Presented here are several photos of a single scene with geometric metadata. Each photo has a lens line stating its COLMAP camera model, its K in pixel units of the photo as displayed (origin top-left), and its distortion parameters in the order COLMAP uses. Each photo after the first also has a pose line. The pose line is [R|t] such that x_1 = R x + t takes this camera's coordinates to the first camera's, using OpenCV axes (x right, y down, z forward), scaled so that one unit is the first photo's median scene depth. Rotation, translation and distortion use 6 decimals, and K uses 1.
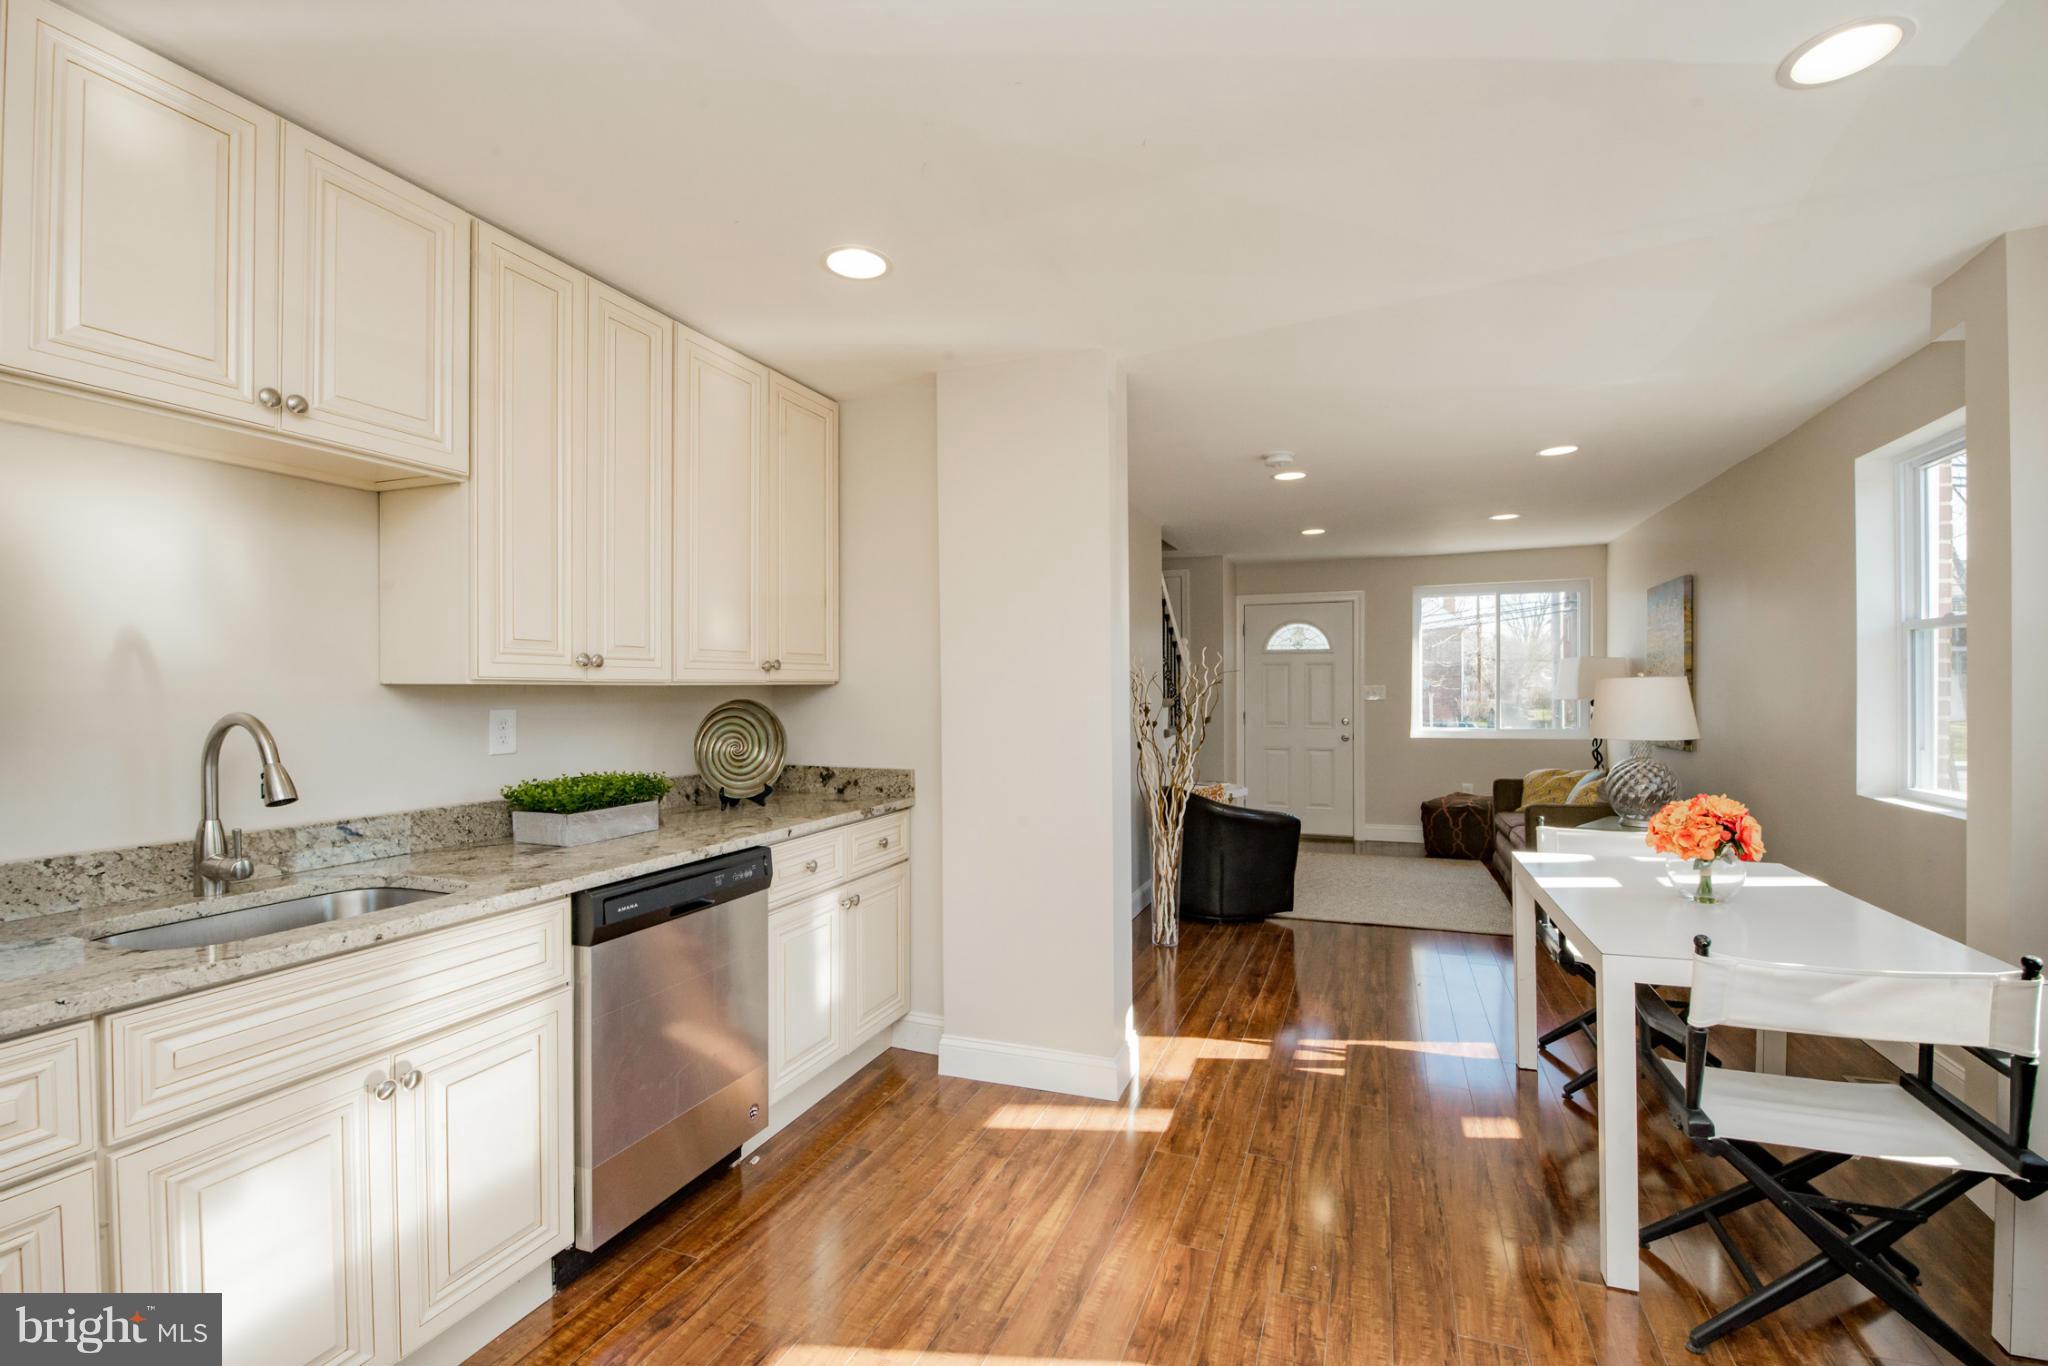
lens RADIAL K [[881.6, 0, 1027.4], [0, 881.6, 693.0], [0, 0, 1]] dist [0.001349, -0.007314]
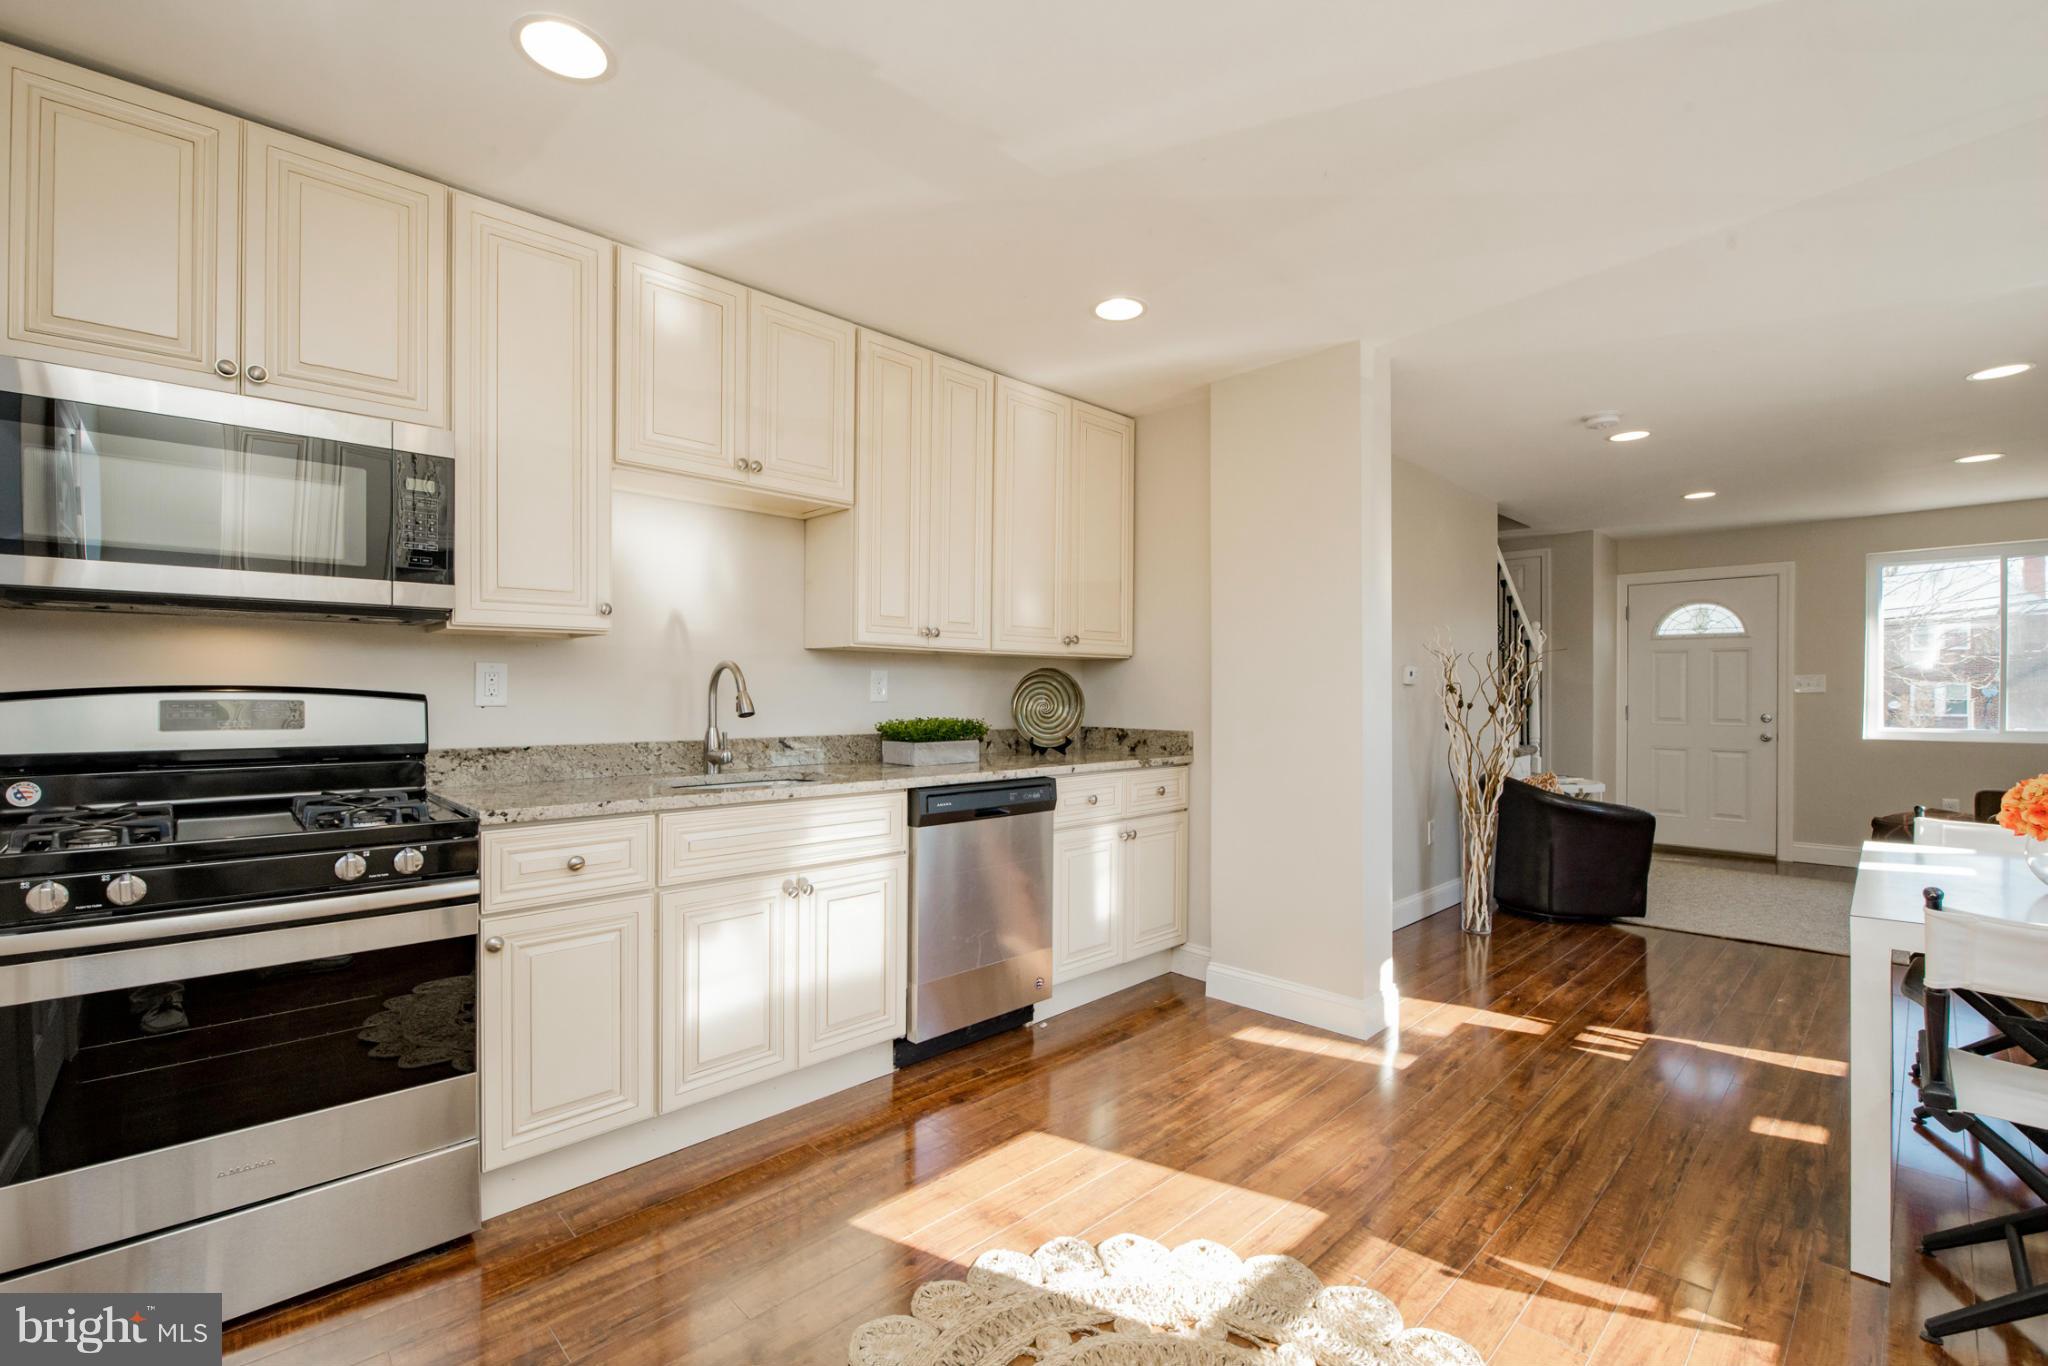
lens RADIAL K [[877.8, 0, 1018.4], [0, 877.8, 691.2], [0, 0, 1]] dist [0.001923, -0.006589]
pose [[0.909703, 0.008491, -0.415173, 0.155119], [-0.011092, 0.999931, -0.003854, 0.046910], [0.415112, 0.008111, 0.909734, -0.146186]]
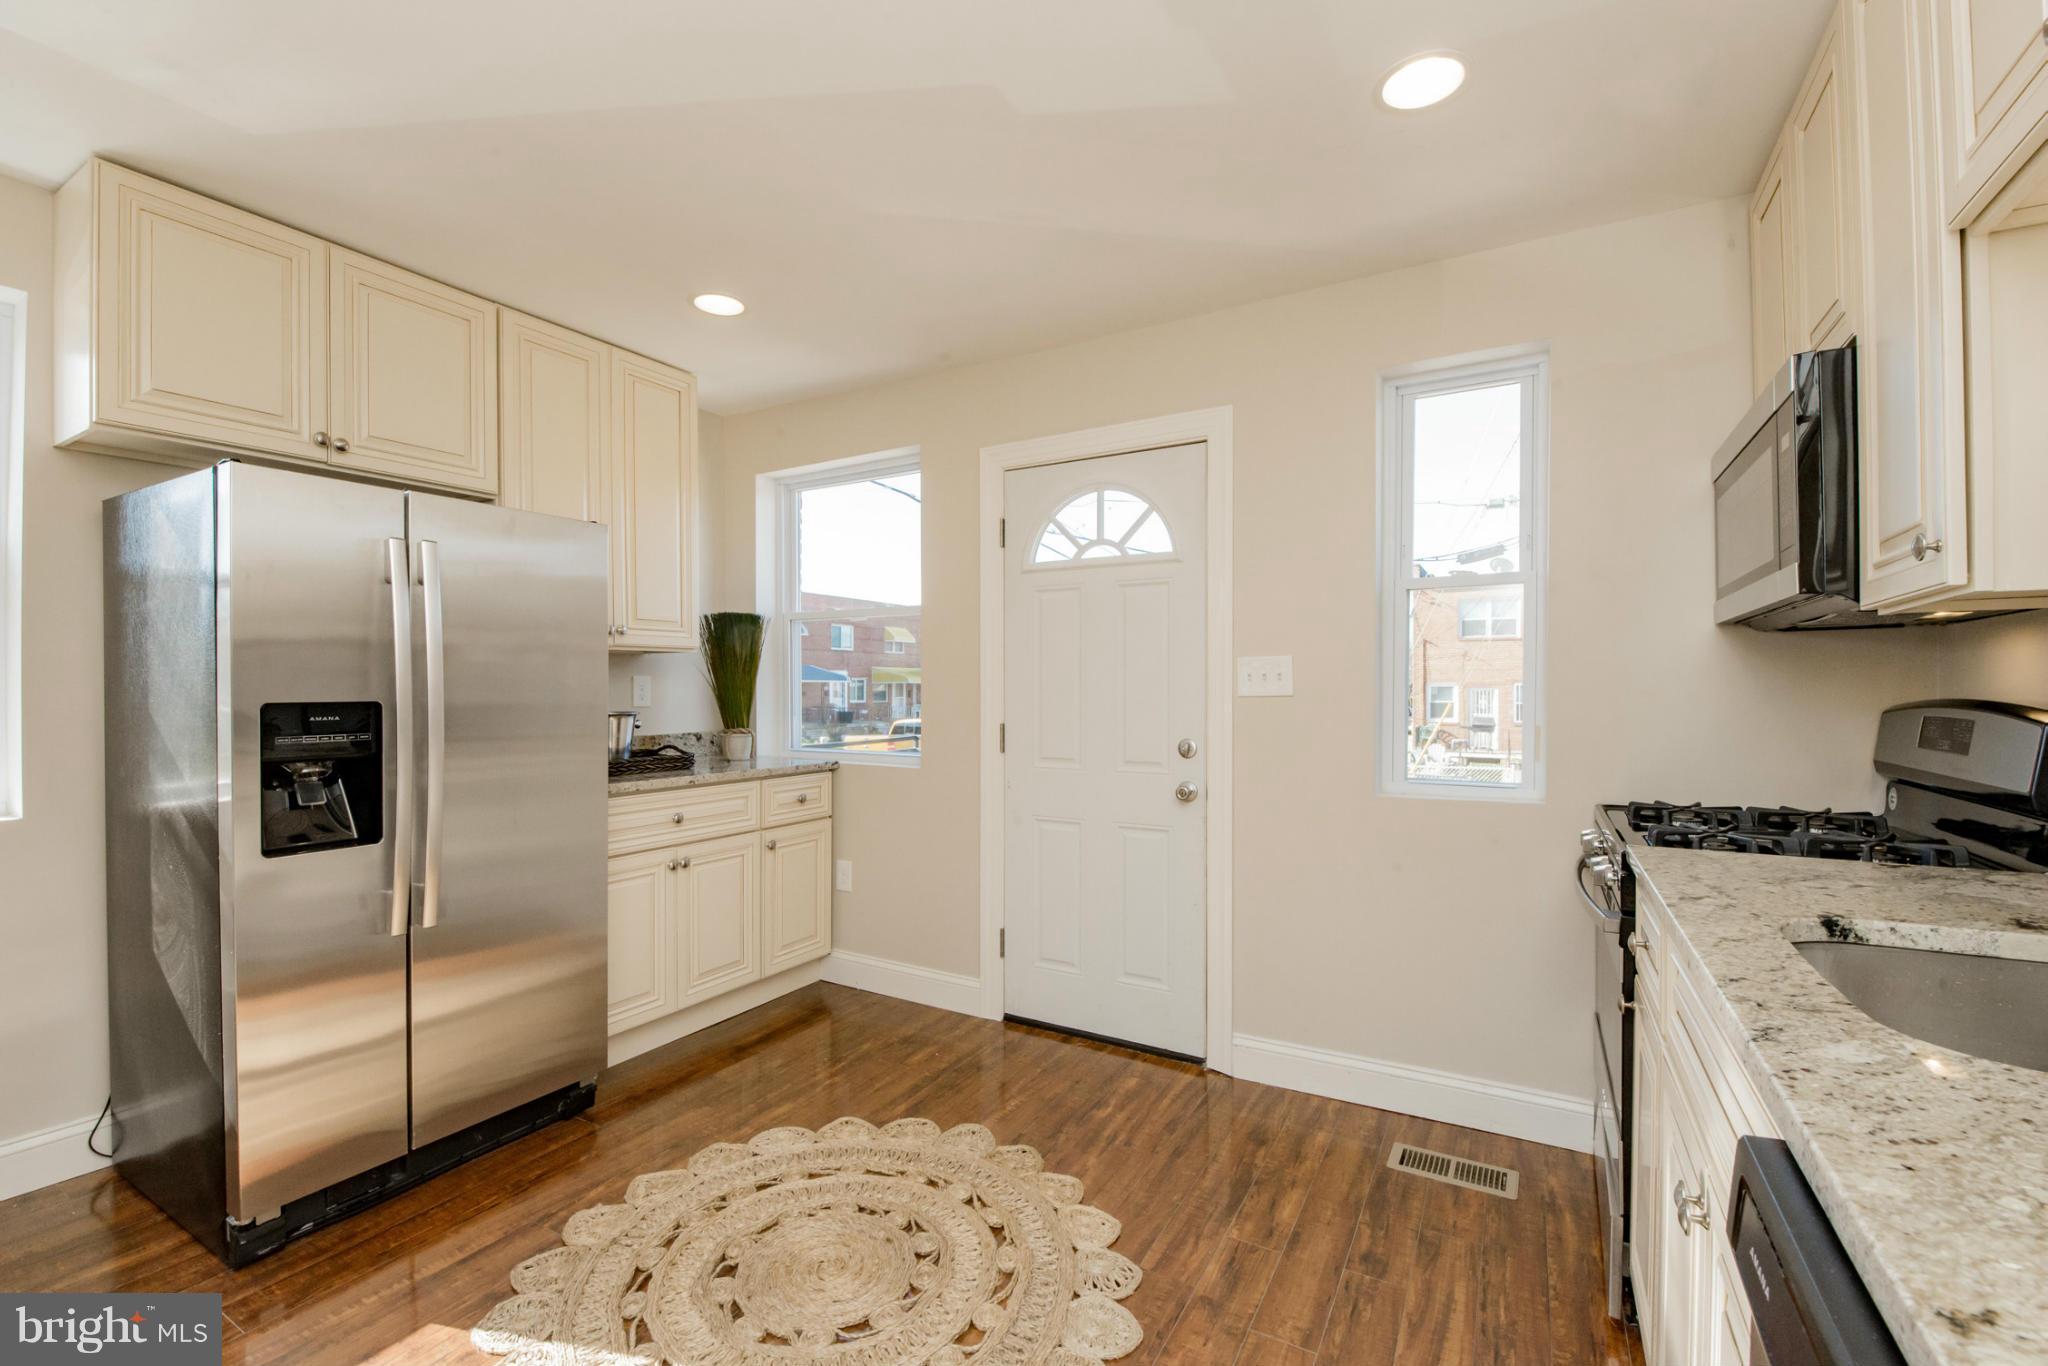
lens RADIAL K [[881.6, 0, 1027.4], [0, 881.6, 693.0], [0, 0, 1]] dist [0.001349, -0.007314]
pose [[-0.989268, 0.004856, 0.146031, -0.181972], [0.006803, 0.999894, 0.012837, 0.029658], [-0.145953, 0.013692, -0.989197, 0.902878]]
